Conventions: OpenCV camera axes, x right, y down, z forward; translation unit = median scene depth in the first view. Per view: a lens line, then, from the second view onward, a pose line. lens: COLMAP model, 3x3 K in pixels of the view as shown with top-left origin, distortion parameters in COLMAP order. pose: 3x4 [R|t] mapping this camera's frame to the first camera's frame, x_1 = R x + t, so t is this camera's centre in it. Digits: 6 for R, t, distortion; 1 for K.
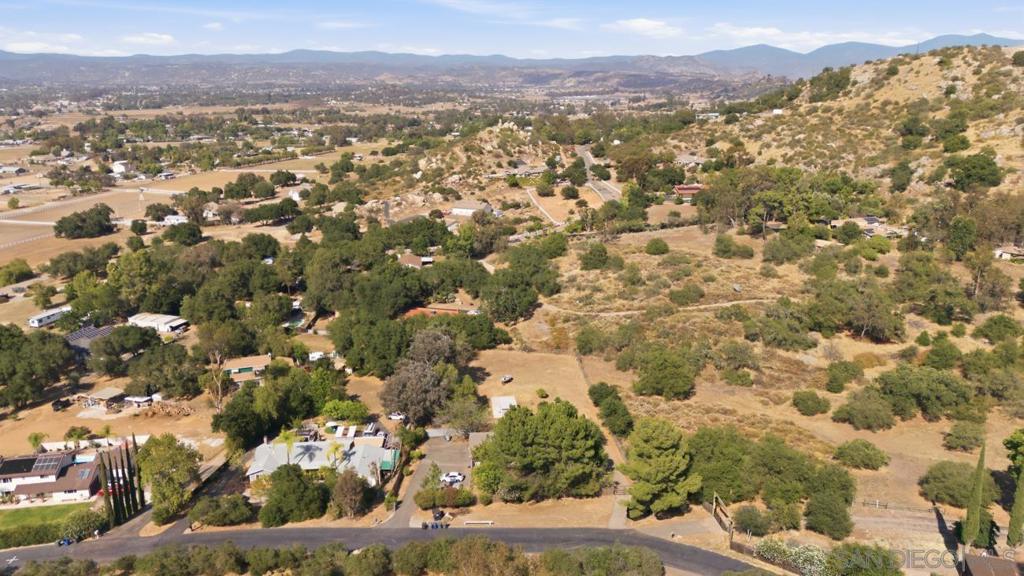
lens RADIAL K [[740.9, 0, 512.0], [0, 740.9, 288.0], [0, 0, 1]] dist [0.133068, -0.151489]
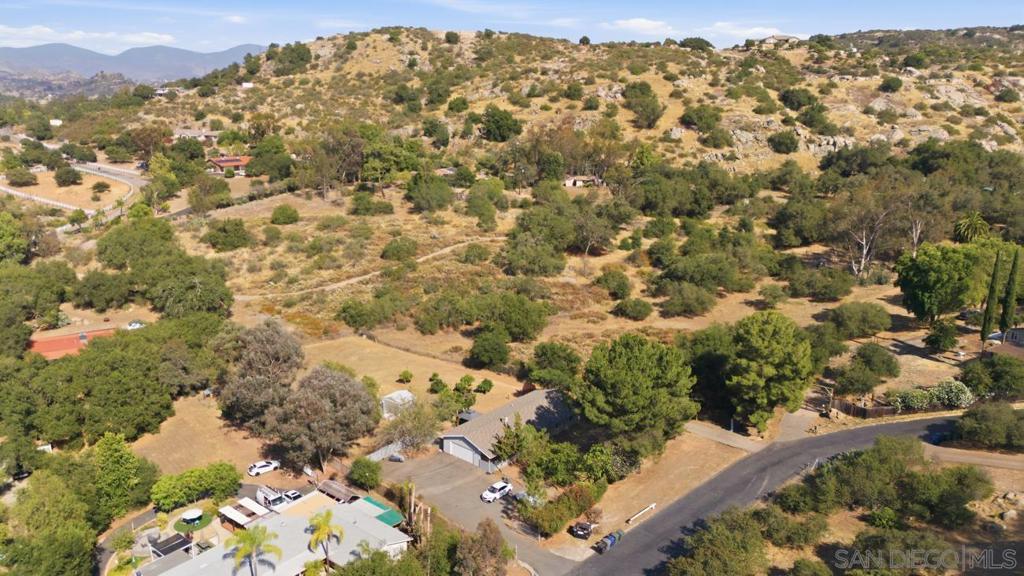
lens RADIAL K [[740.9, 0, 512.0], [0, 740.9, 288.0], [0, 0, 1]] dist [0.133068, -0.151489]
pose [[0.686809, -0.188708, 0.701913, -0.154270], [0.189373, 0.978814, 0.077854, 0.004767], [-0.701734, 0.079452, 0.707995, 0.141545]]
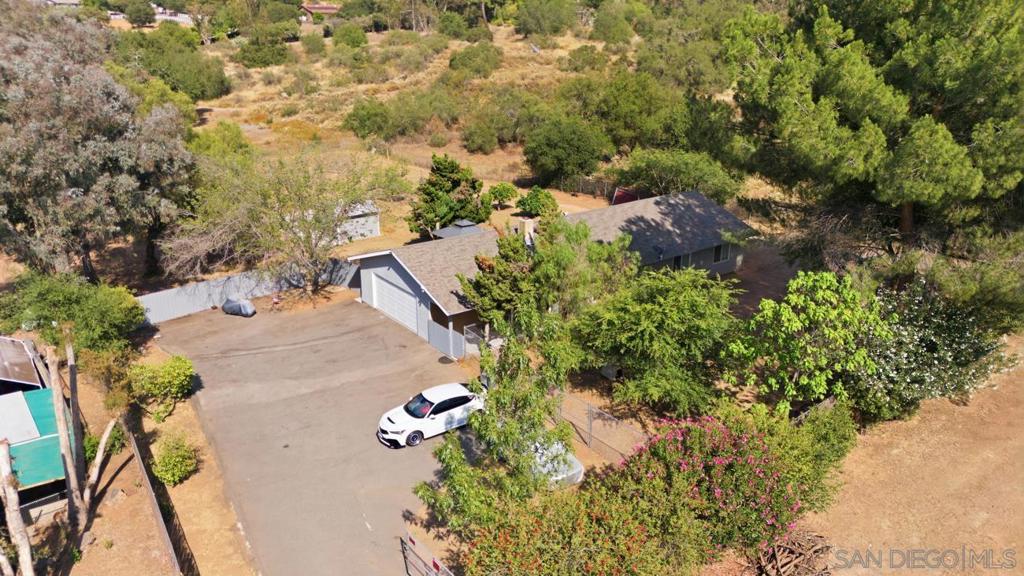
lens RADIAL K [[740.9, 0, 512.0], [0, 740.9, 288.0], [0, 0, 1]] dist [0.133068, -0.151489]
pose [[0.826021, -0.195627, 0.528601, -0.048143], [0.153467, 0.980464, 0.123037, 0.058372], [-0.542344, -0.020508, 0.839906, 0.240654]]
